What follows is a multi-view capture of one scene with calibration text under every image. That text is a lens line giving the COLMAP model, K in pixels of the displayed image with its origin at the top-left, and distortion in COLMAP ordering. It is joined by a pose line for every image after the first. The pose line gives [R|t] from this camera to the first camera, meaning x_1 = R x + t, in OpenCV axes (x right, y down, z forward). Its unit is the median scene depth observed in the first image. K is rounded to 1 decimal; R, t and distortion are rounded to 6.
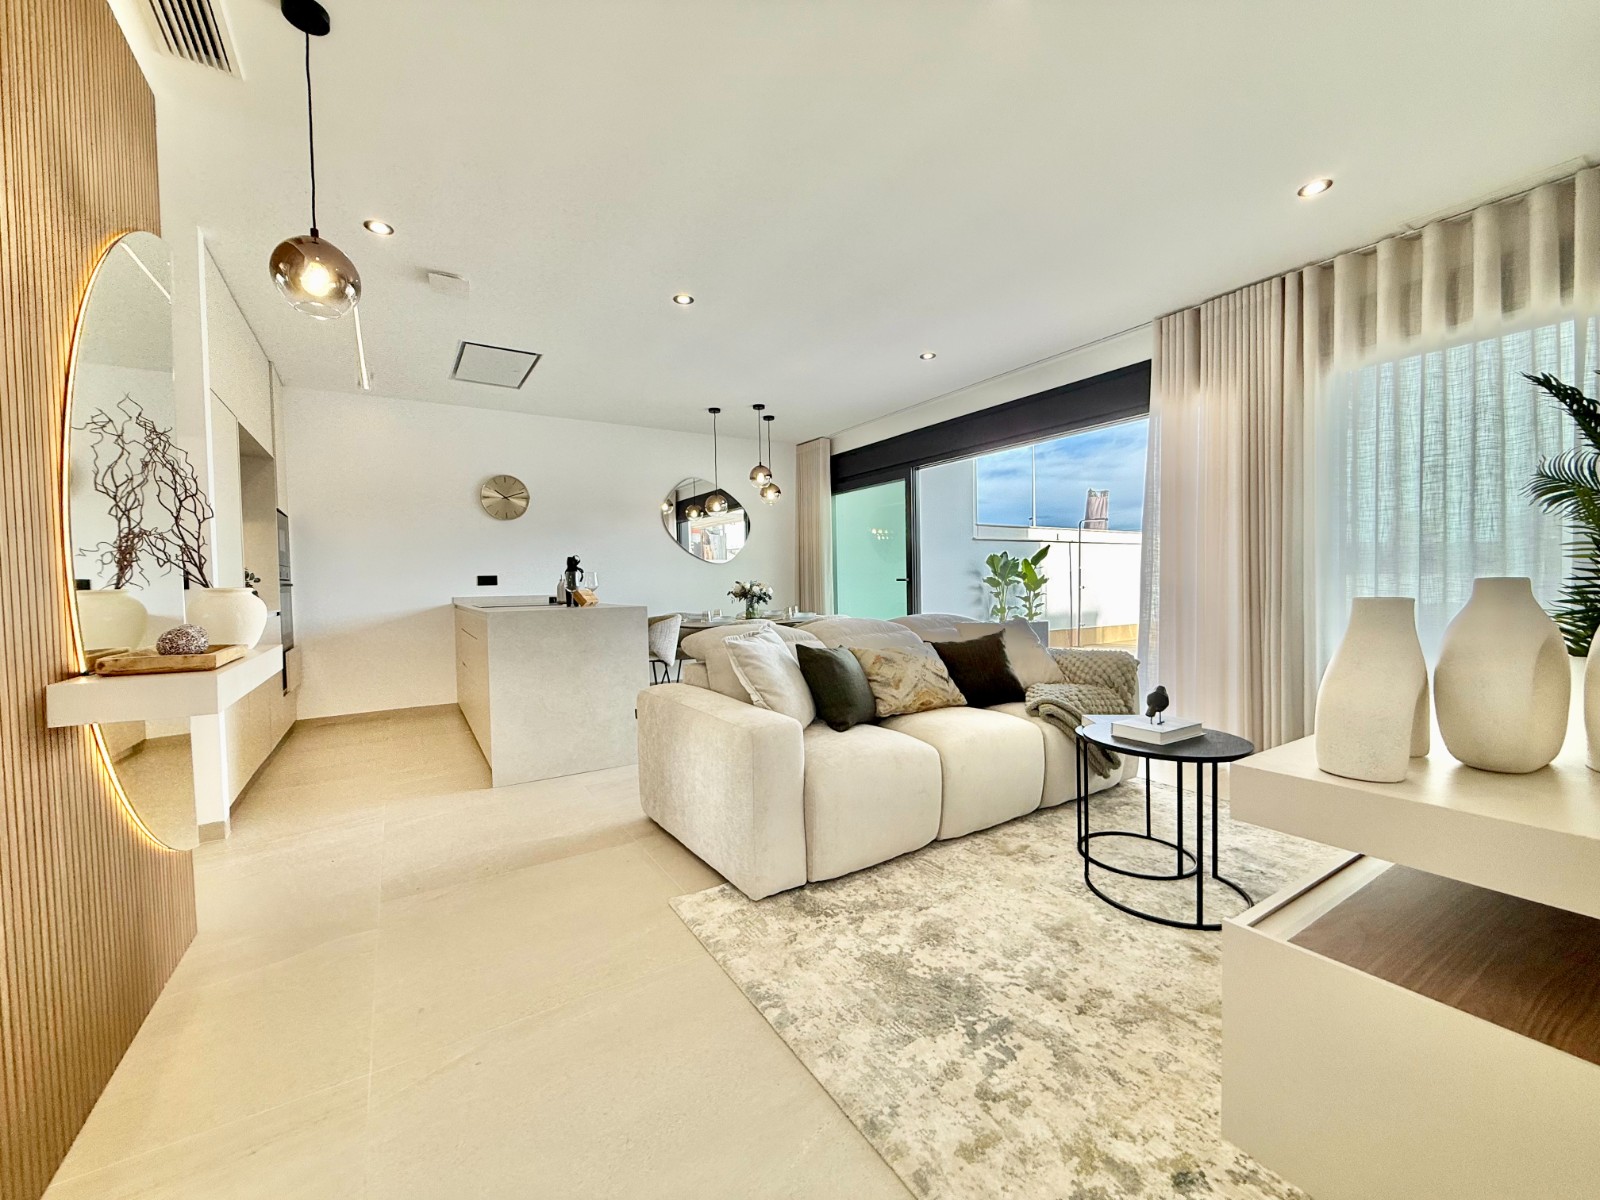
lens RADIAL K [[626.6, 0, 800.0], [0, 626.6, 600.0], [0, 0, 1]] dist [0.000401, 0.000033]
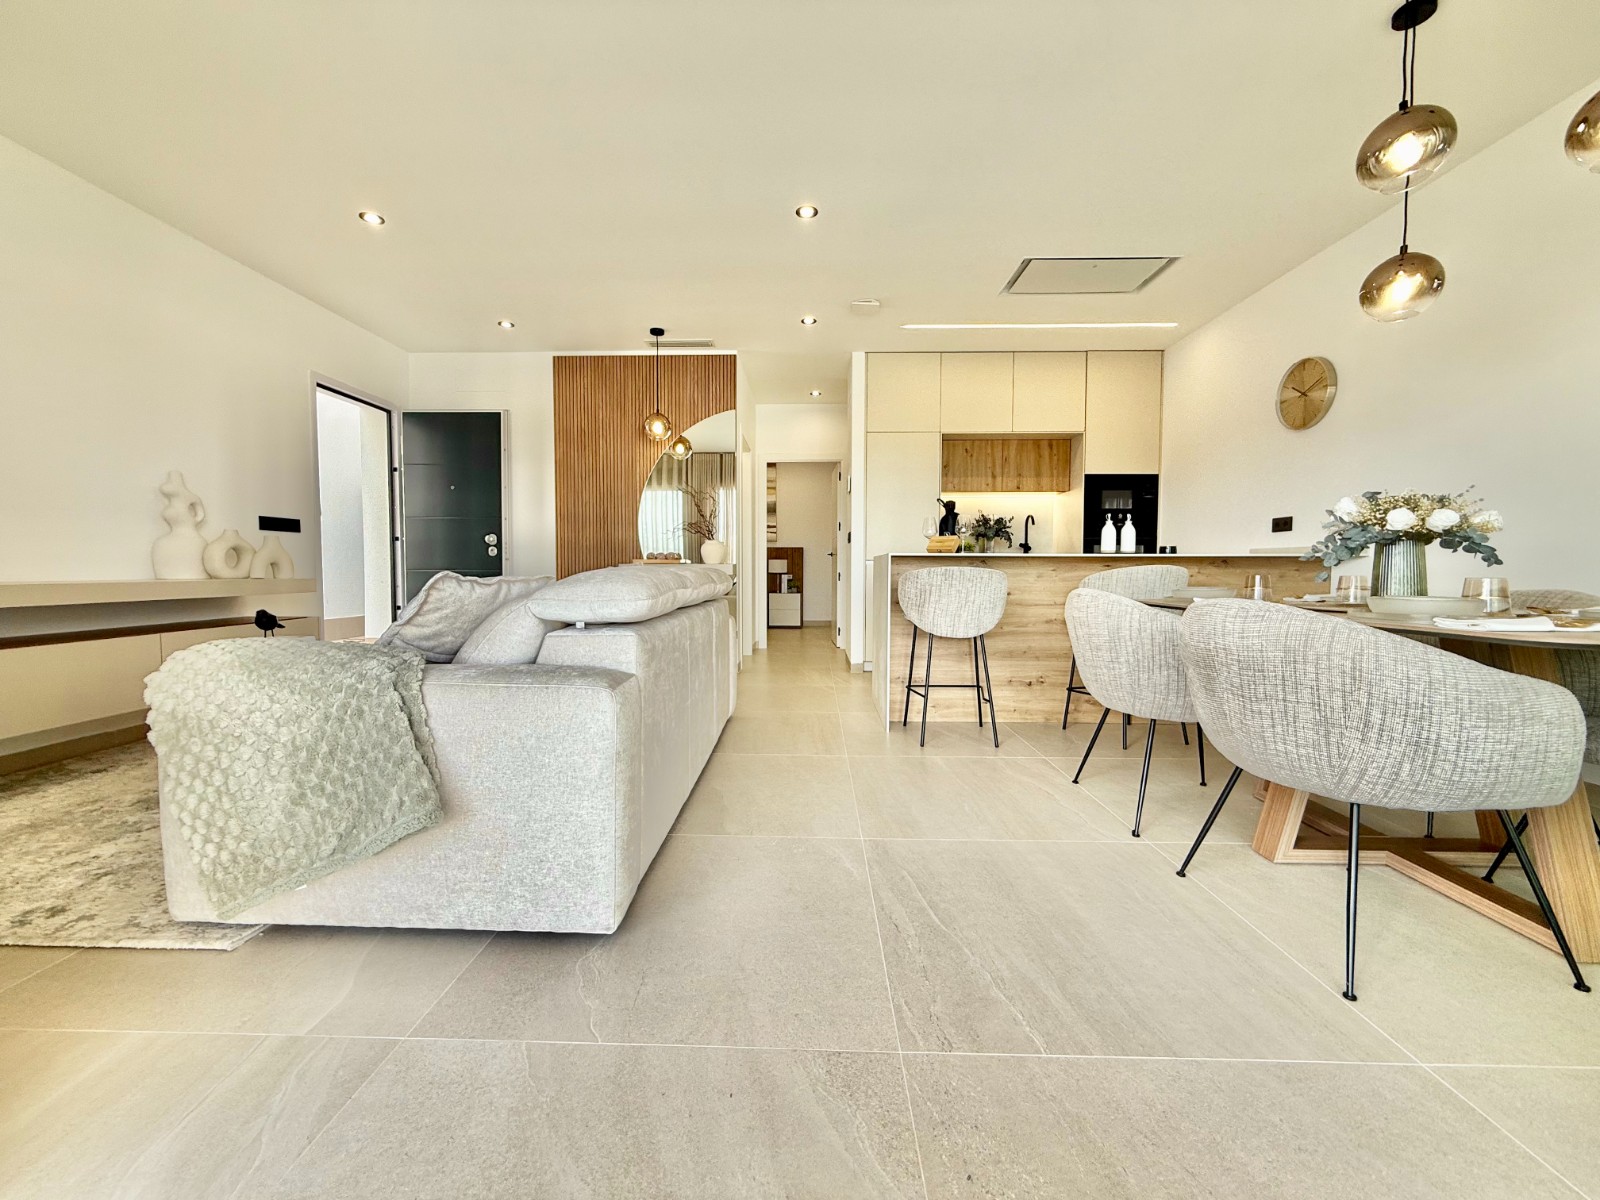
lens RADIAL K [[637.7, 0, 793.2], [0, 637.7, 599.6], [0, 0, 1]] dist [0.000330, 0.000212]
pose [[-0.555105, 0.057526, -0.829789, 0.456245], [-0.017132, 0.996603, 0.080551, 0.004417], [0.831604, 0.058930, -0.552234, 1.118499]]
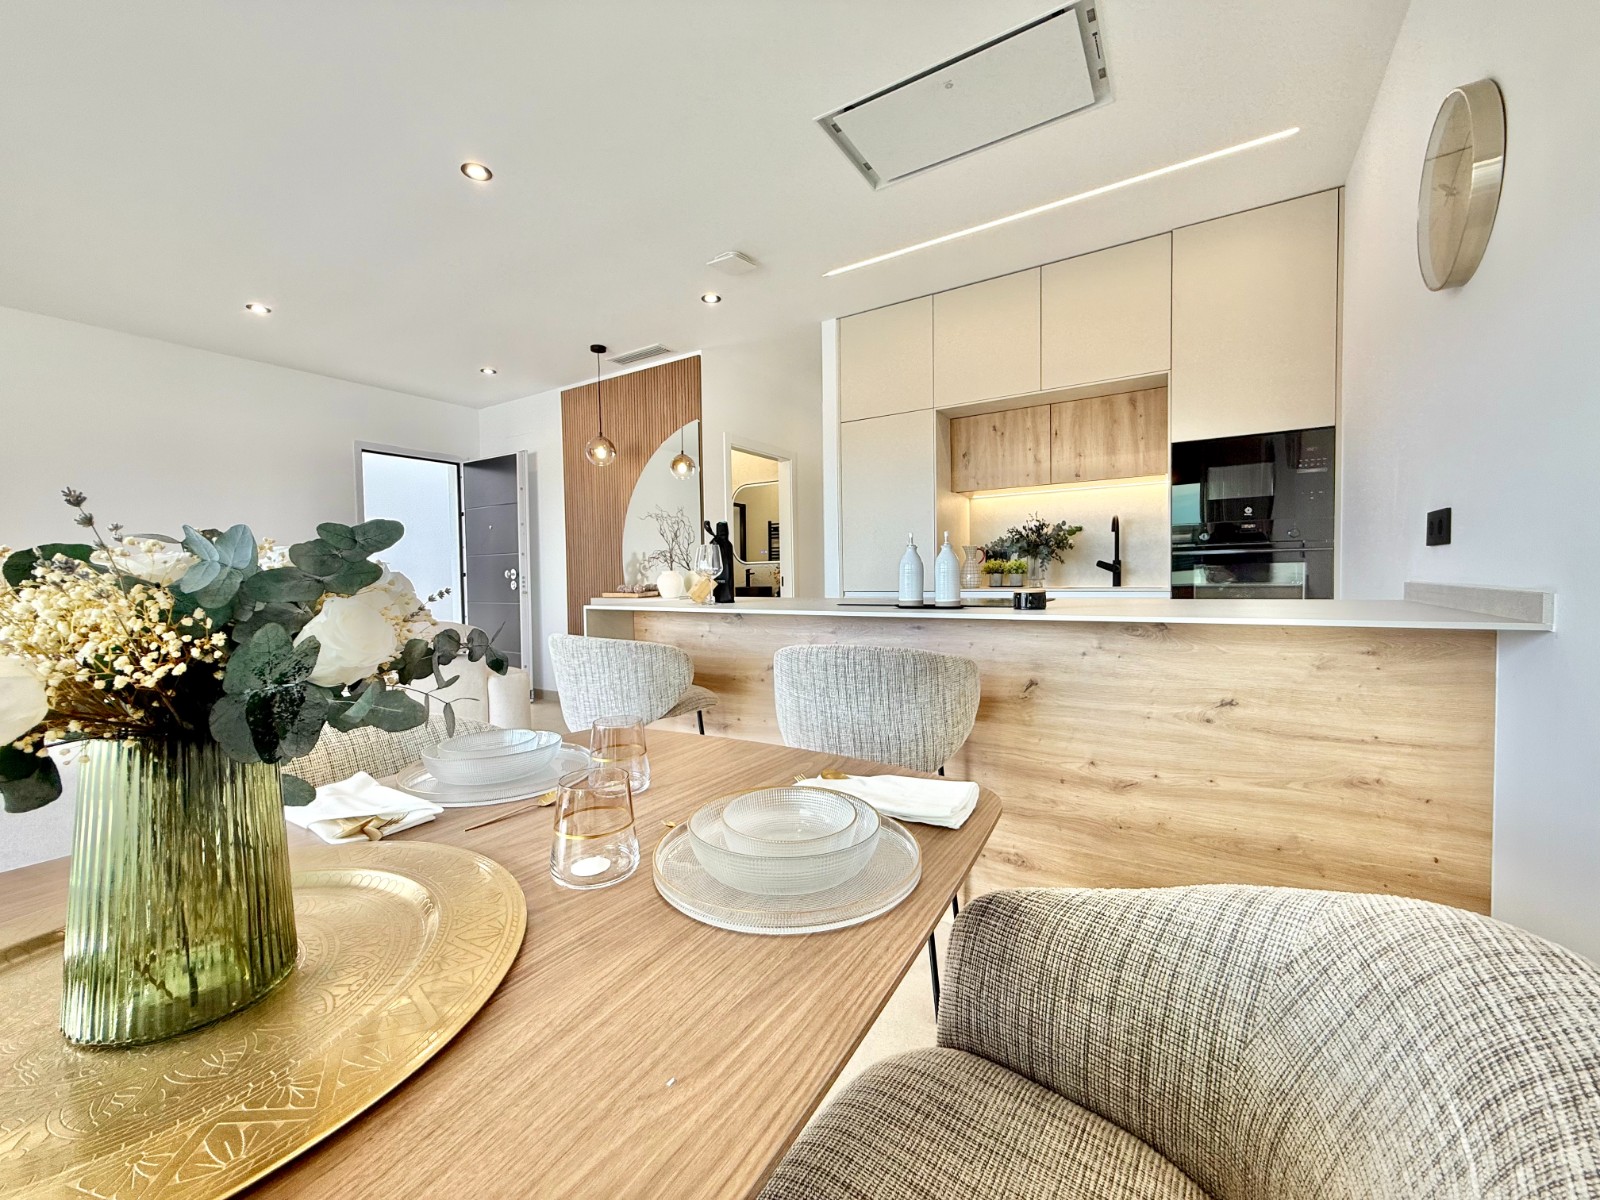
lens RADIAL K [[626.6, 0, 800.0], [0, 626.6, 600.0], [0, 0, 1]] dist [0.000401, 0.000033]
pose [[-0.899342, 0.051803, -0.434167, -0.137997], [0.021102, 0.996942, 0.075239, -0.029211], [0.436737, 0.058503, -0.897685, 1.329545]]
